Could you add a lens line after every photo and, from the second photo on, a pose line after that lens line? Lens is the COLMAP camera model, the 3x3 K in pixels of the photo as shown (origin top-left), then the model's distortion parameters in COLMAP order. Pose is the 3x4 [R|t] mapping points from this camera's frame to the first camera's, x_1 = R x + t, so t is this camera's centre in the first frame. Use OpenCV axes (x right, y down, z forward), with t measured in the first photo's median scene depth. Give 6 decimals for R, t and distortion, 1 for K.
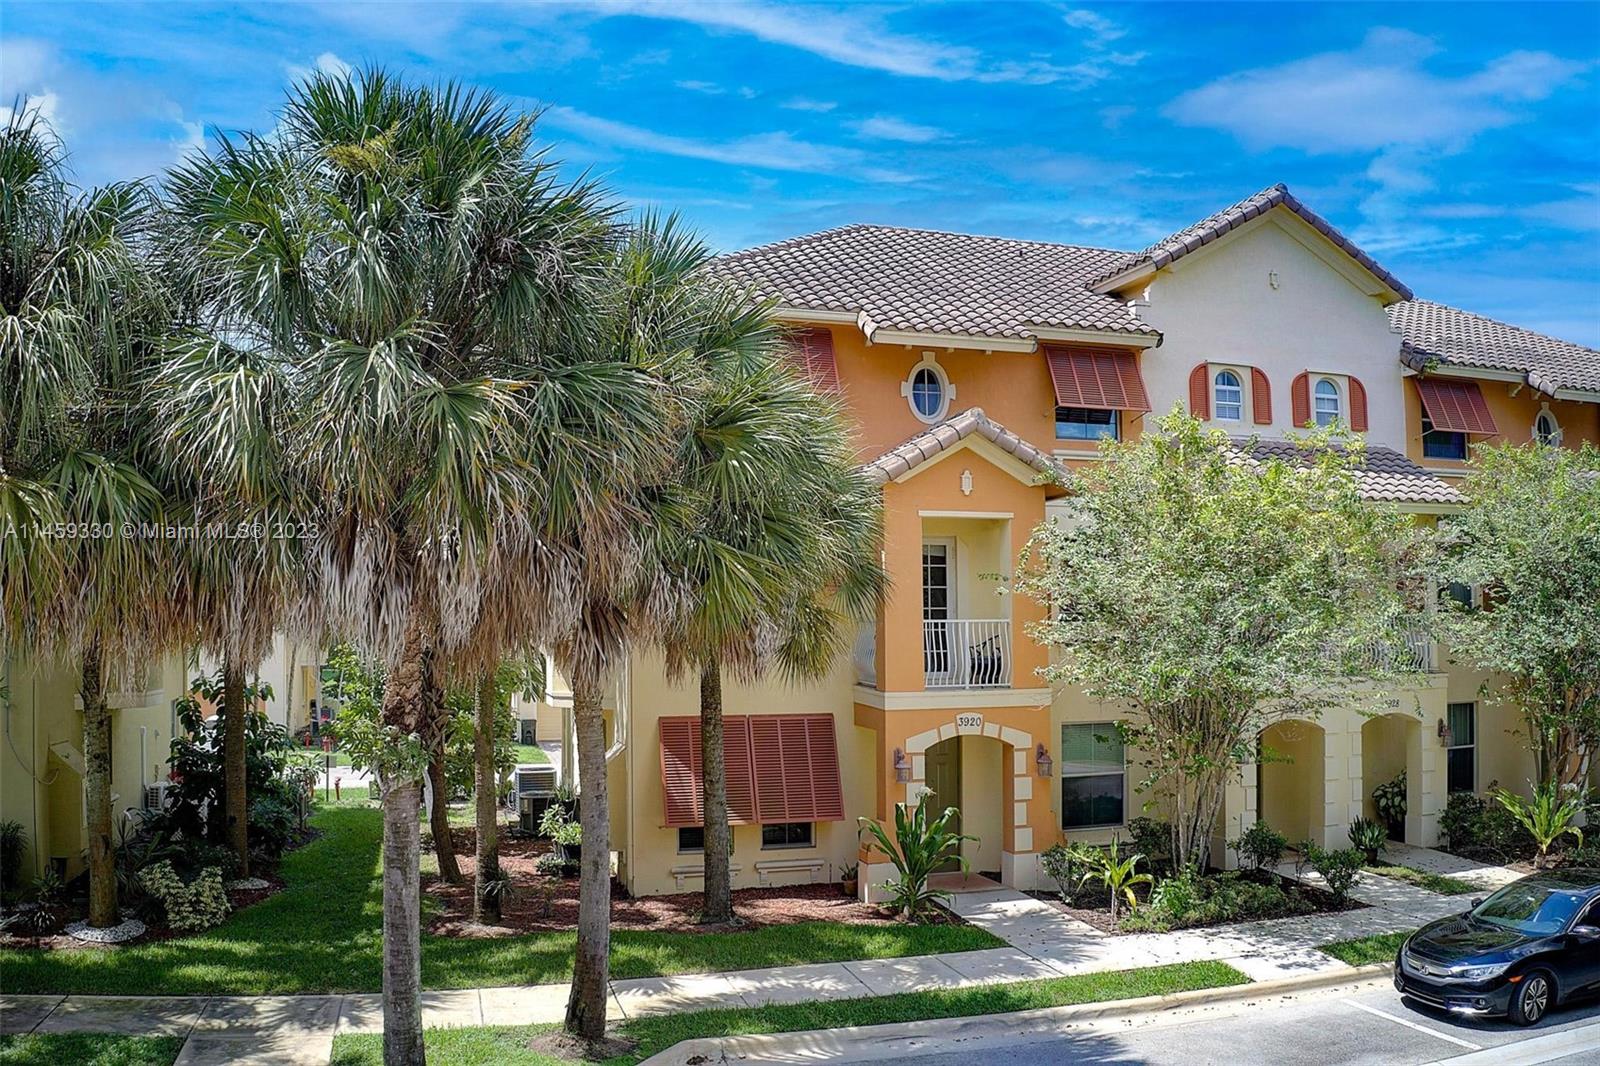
lens RADIAL K [[1266.5, 0, 799.2], [0, 1266.5, 524.5], [0, 0, 1]] dist [-0.182542, 0.008066]
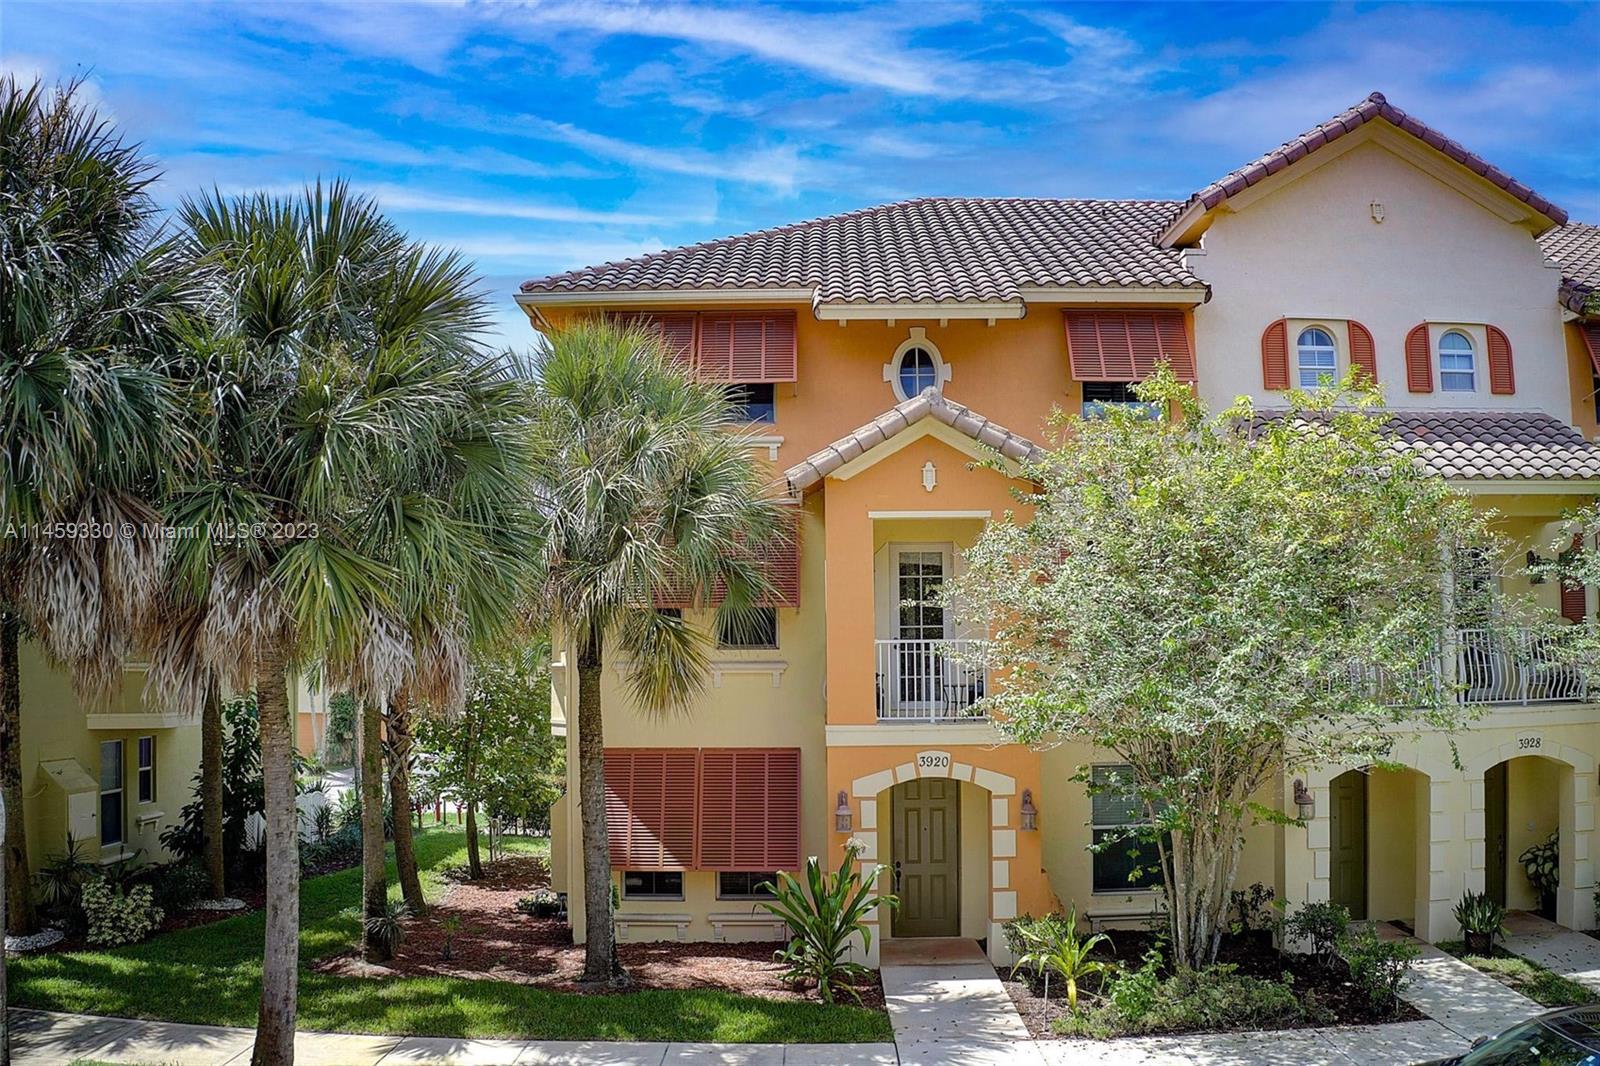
lens RADIAL K [[1263.0, 0, 800.0], [0, 1263.0, 533.0], [0, 0, 1]] dist [-0.193462, 0.028008]
pose [[0.958546, -0.029433, -0.283414, 0.277751], [0.026587, 0.999550, -0.013883, 0.013234], [0.283695, 0.005773, 0.958897, 0.166136]]
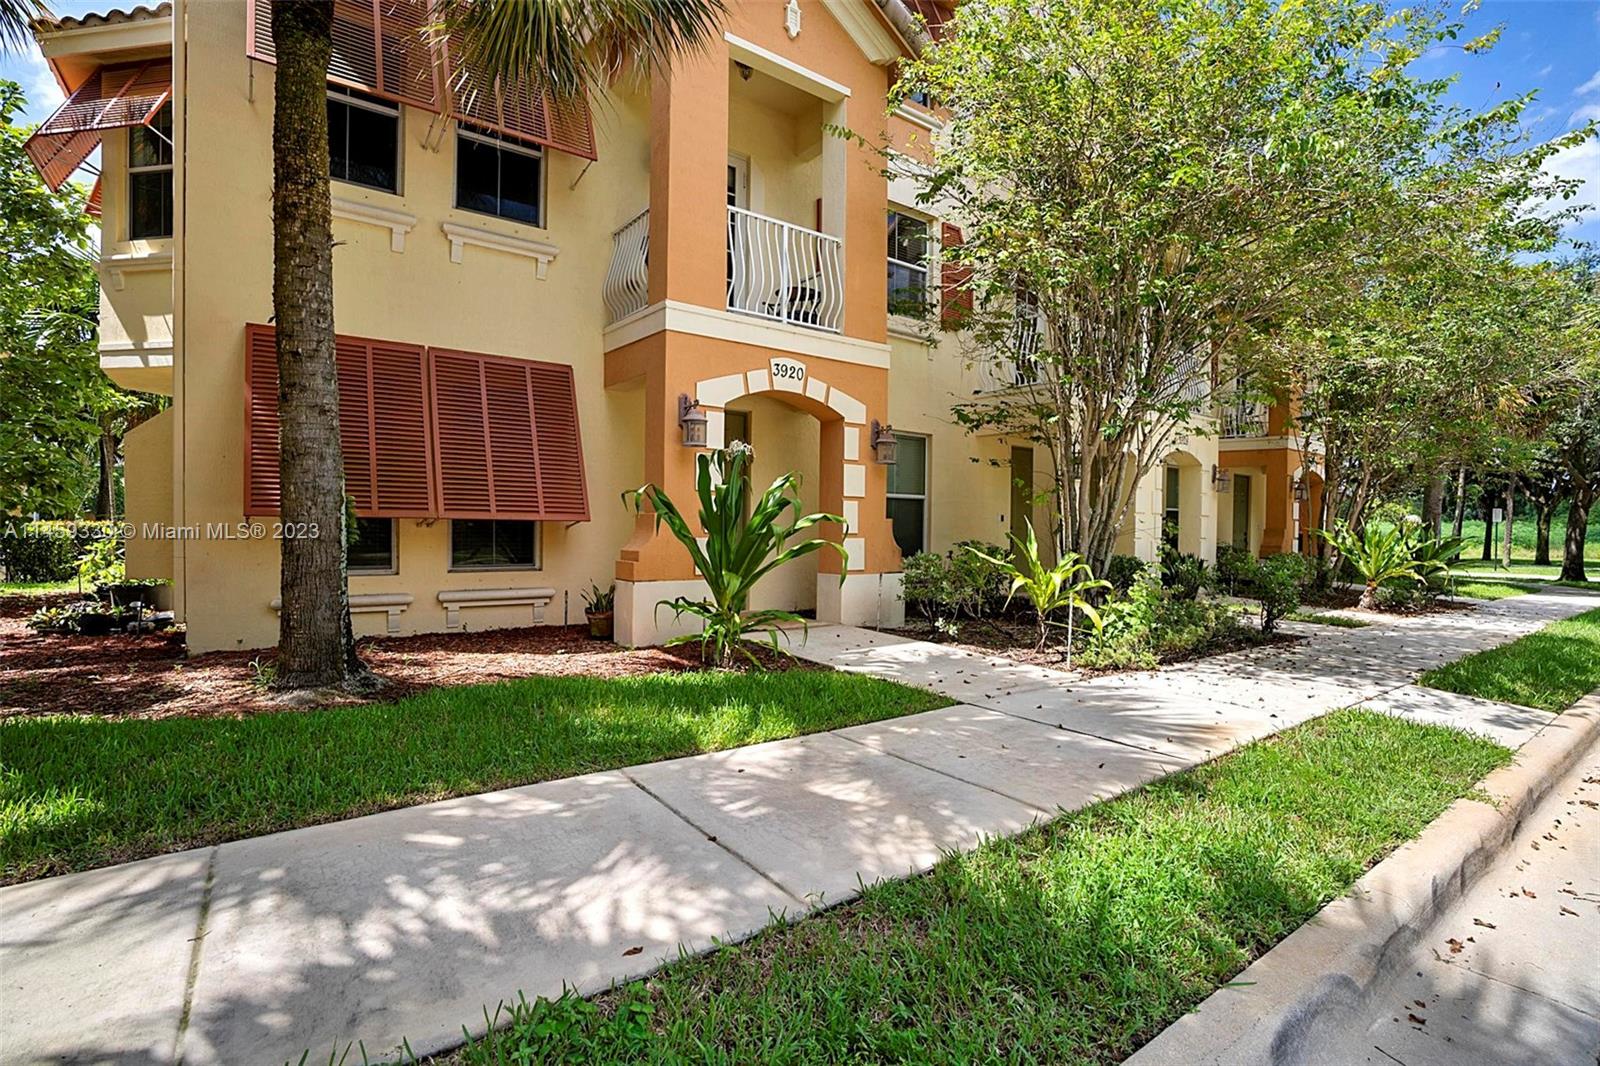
lens RADIAL K [[745.5, 0, 800.0], [0, 745.5, 533.0], [0, 0, 1]] dist [-0.045476, -0.000102]
pose [[0.937014, 0.012285, 0.349075, 0.004468], [-0.044420, 0.995458, 0.084201, 0.198927], [-0.346455, -0.094404, 0.933304, 0.592686]]
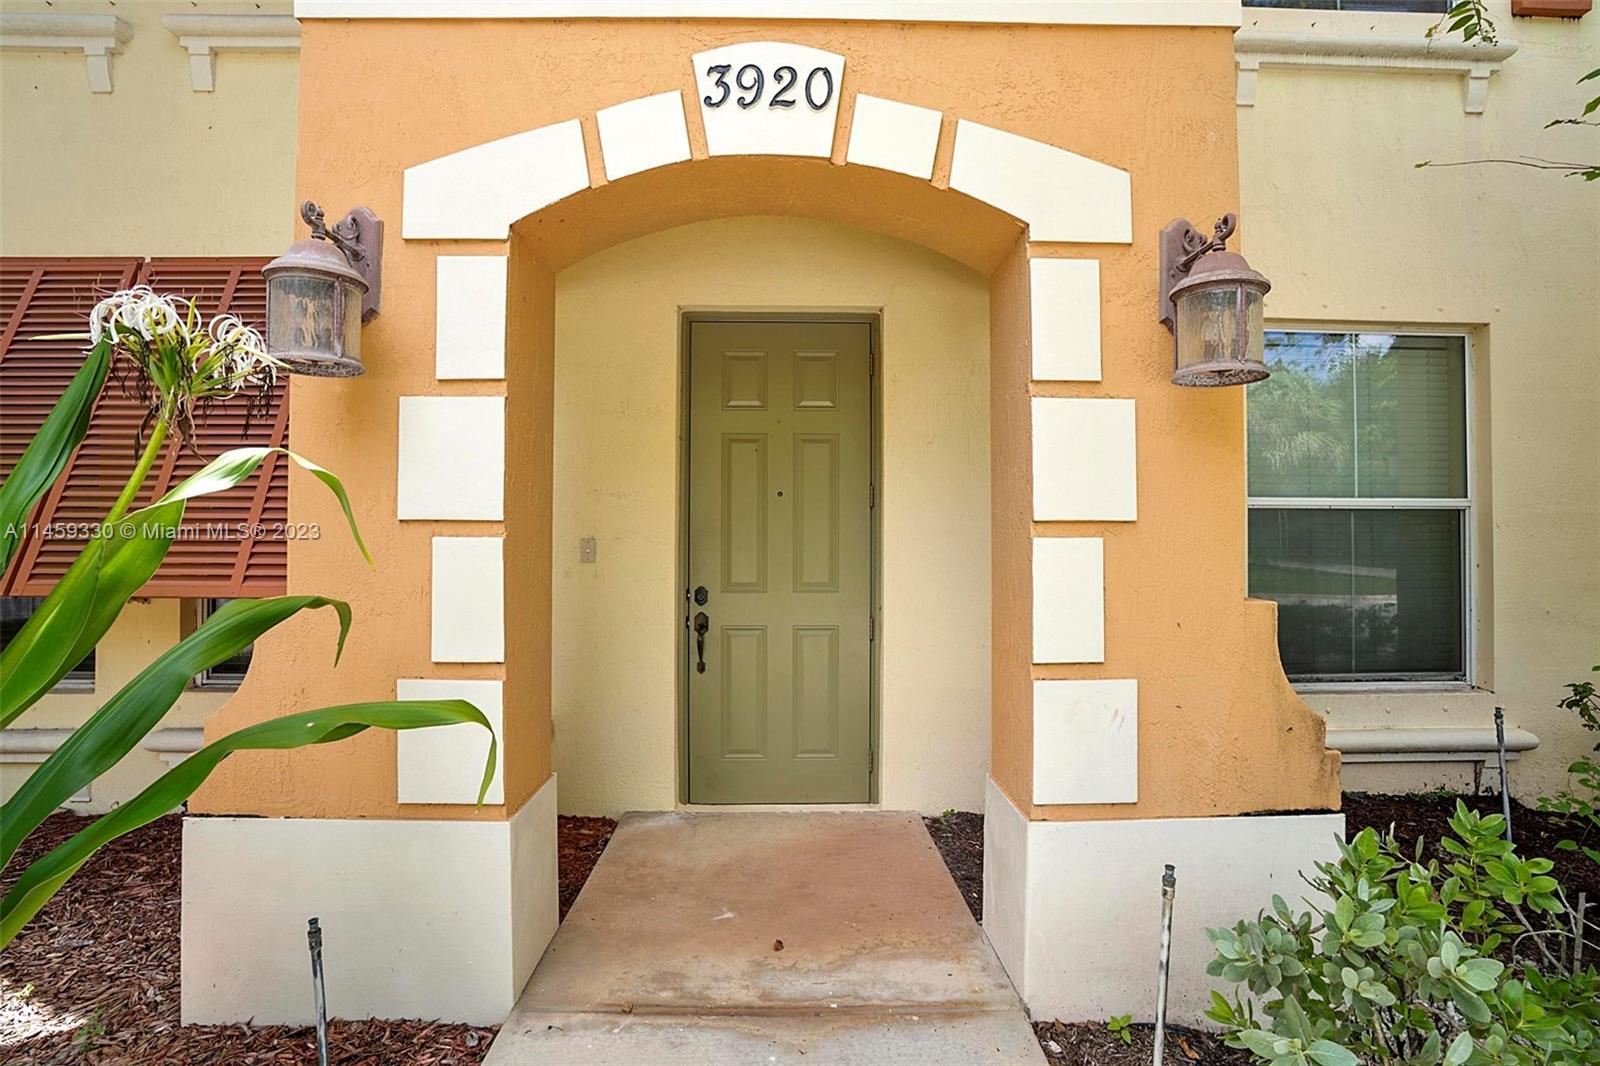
lens RADIAL K [[745.5, 0, 800.0], [0, 745.5, 533.0], [0, 0, 1]] dist [-0.045476, -0.000102]
pose [[0.966478, 0.003047, -0.256730, 0.160873], [0.016488, 0.997129, 0.073903, 0.205407], [0.256218, -0.075658, 0.963654, 0.849624]]
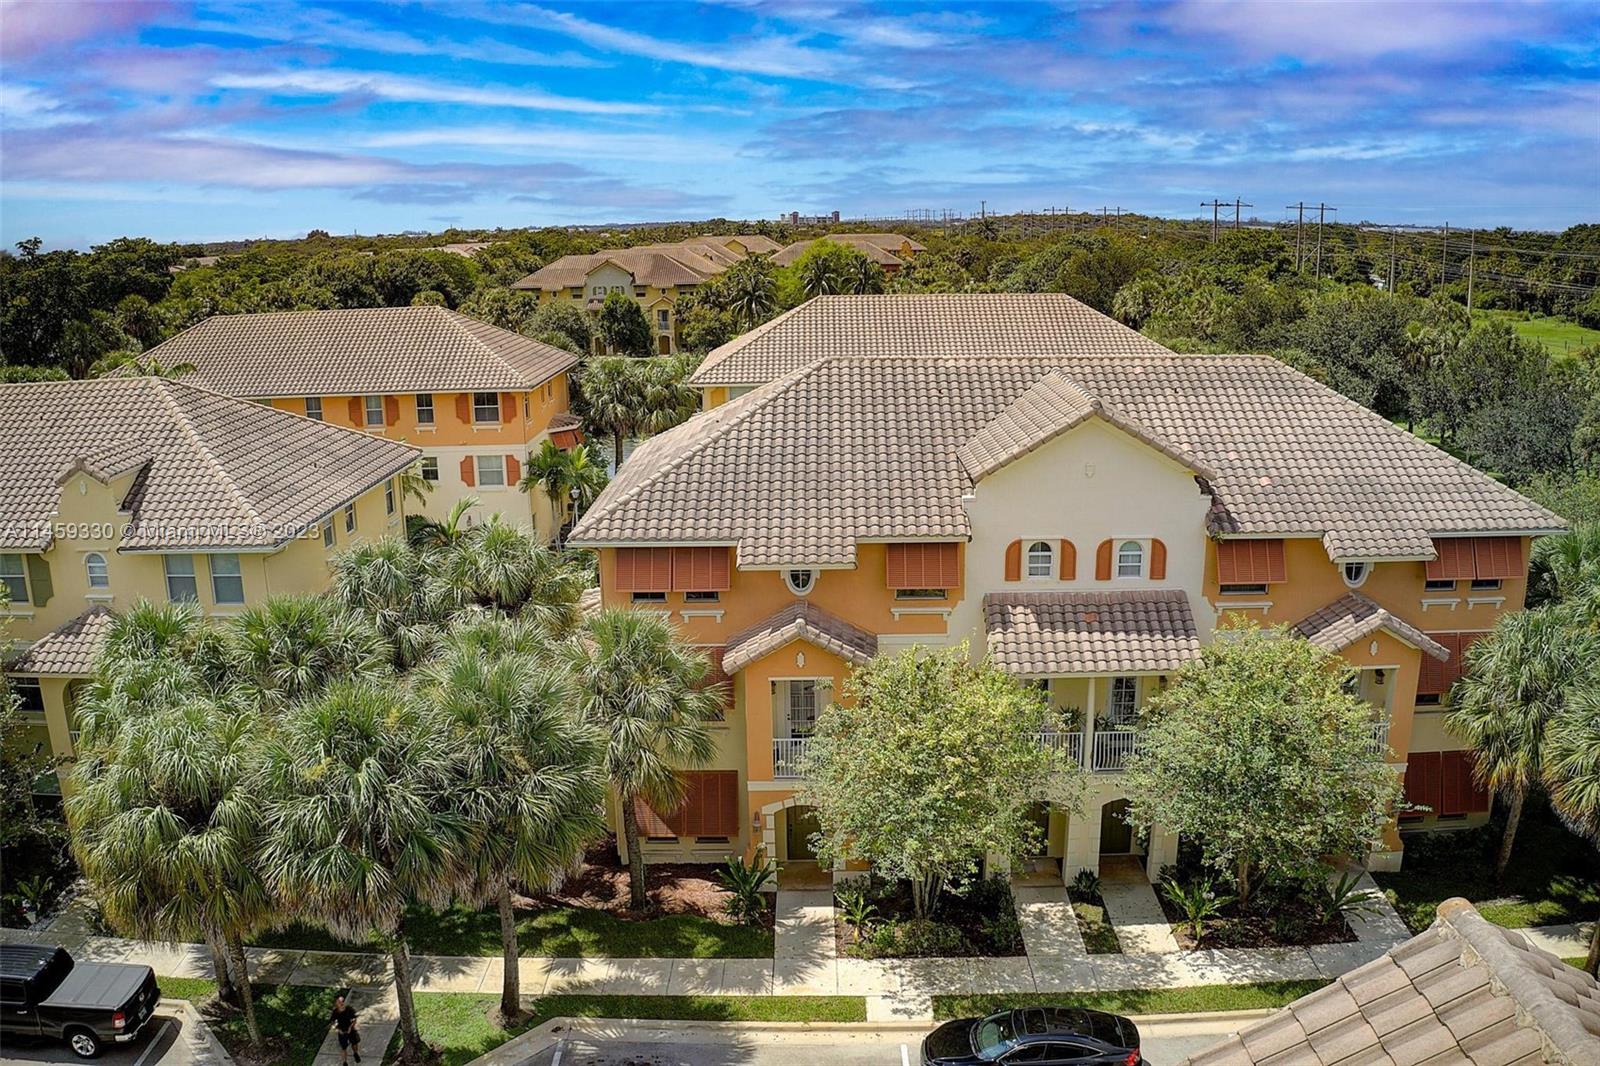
lens RADIAL K [[1263.0, 0, 800.0], [0, 1263.0, 533.0], [0, 0, 1]] dist [-0.193462, 0.028008]
pose [[0.959046, 0.057121, -0.277431, 0.536430], [0.036136, 0.946778, 0.319854, -0.656515], [0.280936, -0.316780, 0.905939, -0.346509]]
